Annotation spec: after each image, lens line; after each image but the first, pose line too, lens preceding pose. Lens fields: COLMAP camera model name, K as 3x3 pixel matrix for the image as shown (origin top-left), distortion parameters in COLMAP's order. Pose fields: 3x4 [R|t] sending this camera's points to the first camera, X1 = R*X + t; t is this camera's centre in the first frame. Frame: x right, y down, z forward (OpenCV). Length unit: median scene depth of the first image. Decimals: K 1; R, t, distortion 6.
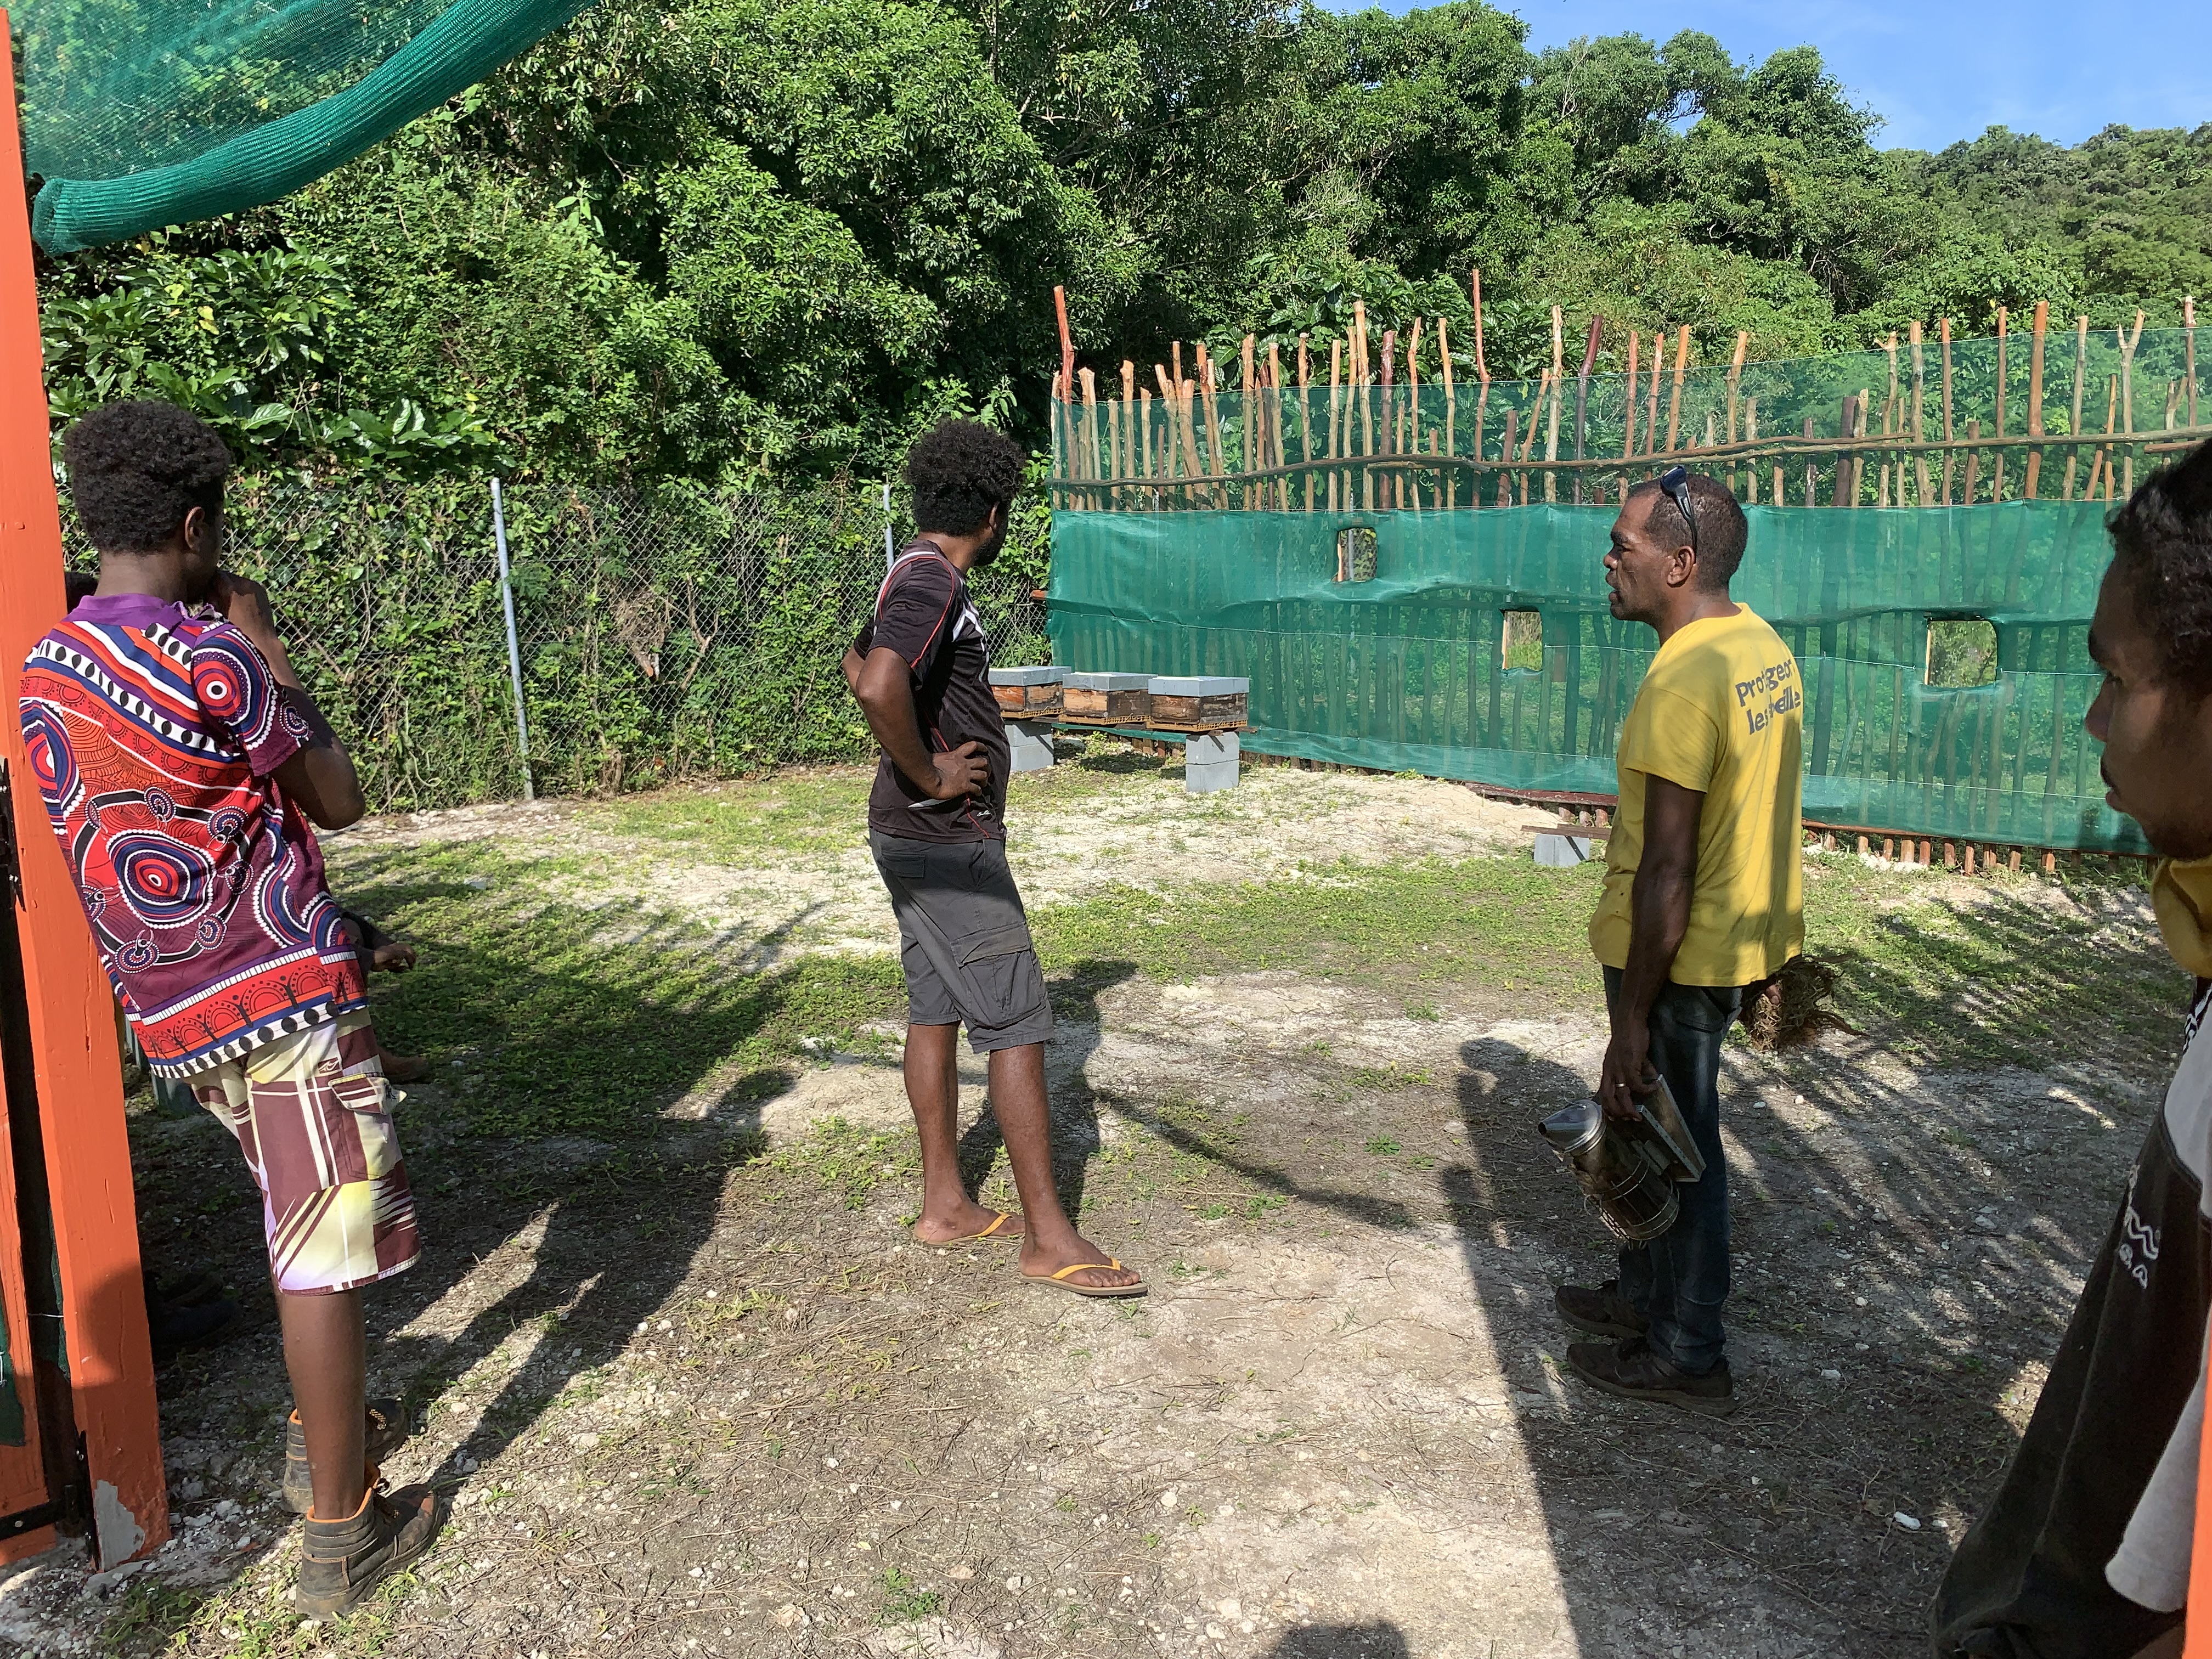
lens RADIAL K [[1673.4, 0, 1101.7], [0, 1673.4, 832.0], [0, 0, 1]] dist [-0.001555, 0.000945]
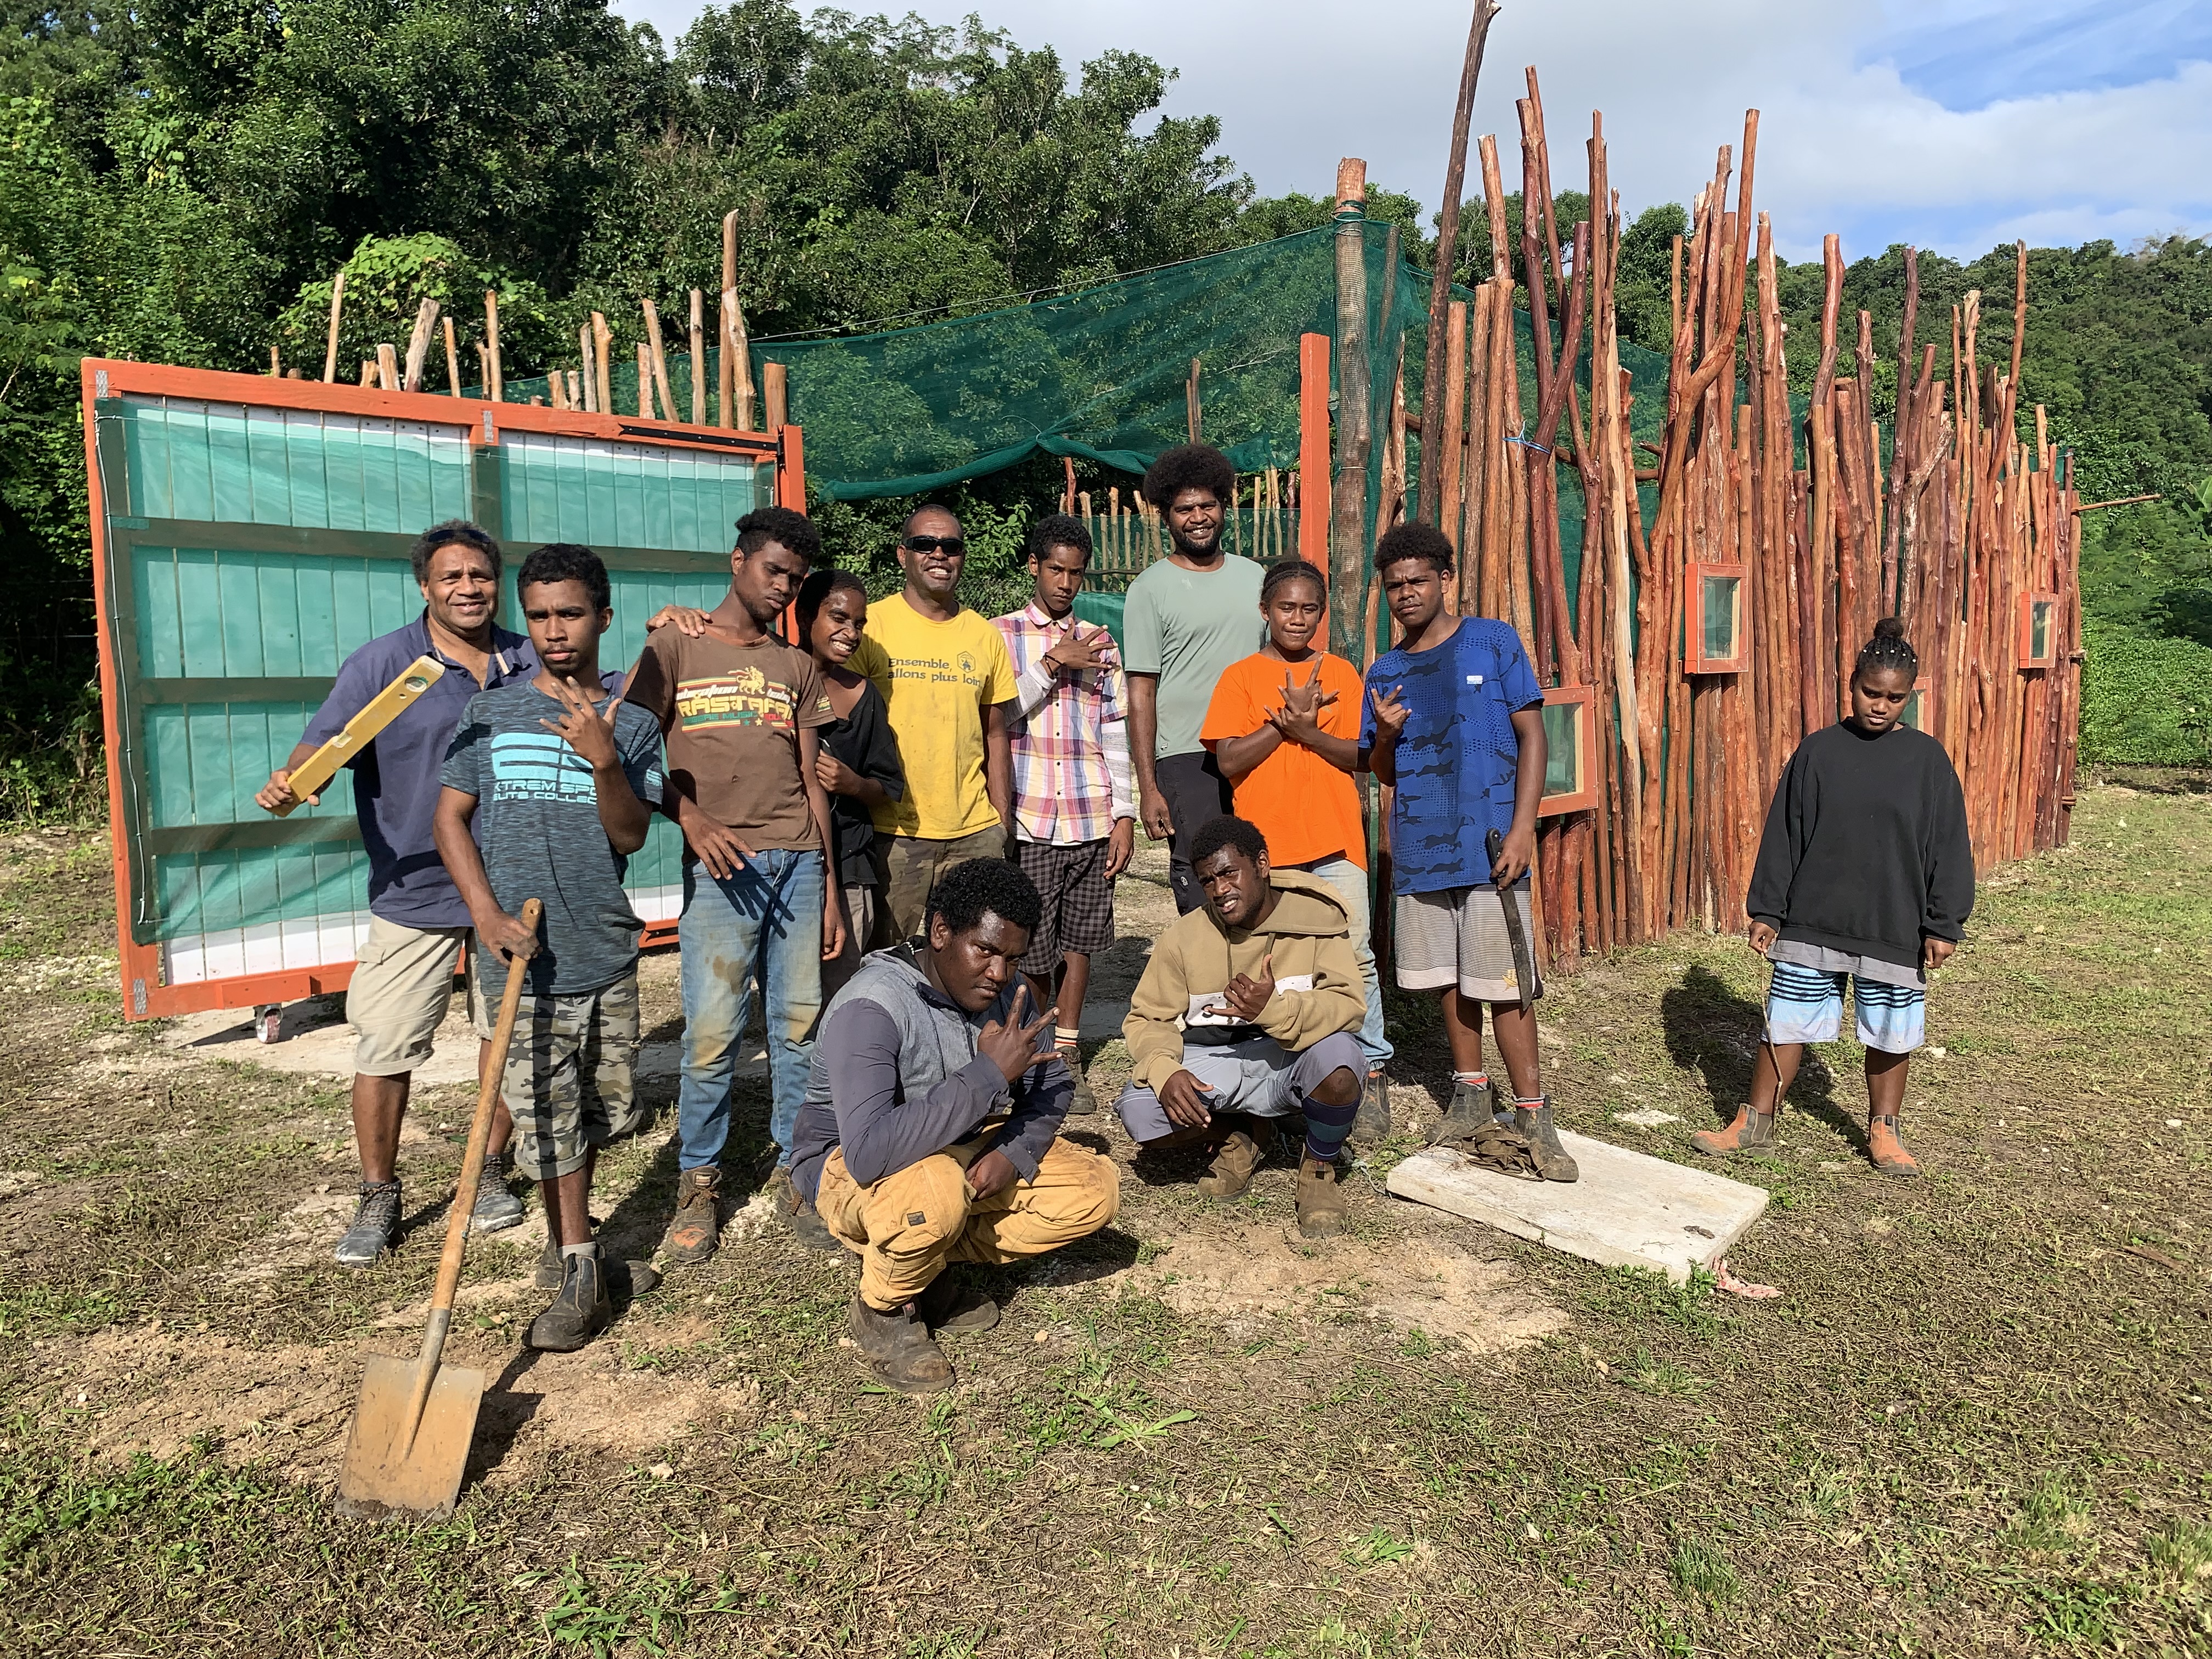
lens RADIAL K [[1673.4, 0, 1109.8], [0, 1673.4, 826.0], [0, 0, 1]] dist [-0.001555, 0.000945]
pose [[0.999720, 0.003169, 0.023439, -0.020627], [-0.002007, 0.998775, -0.049448, 0.077899], [-0.023567, 0.049387, 0.998502, -0.412342]]
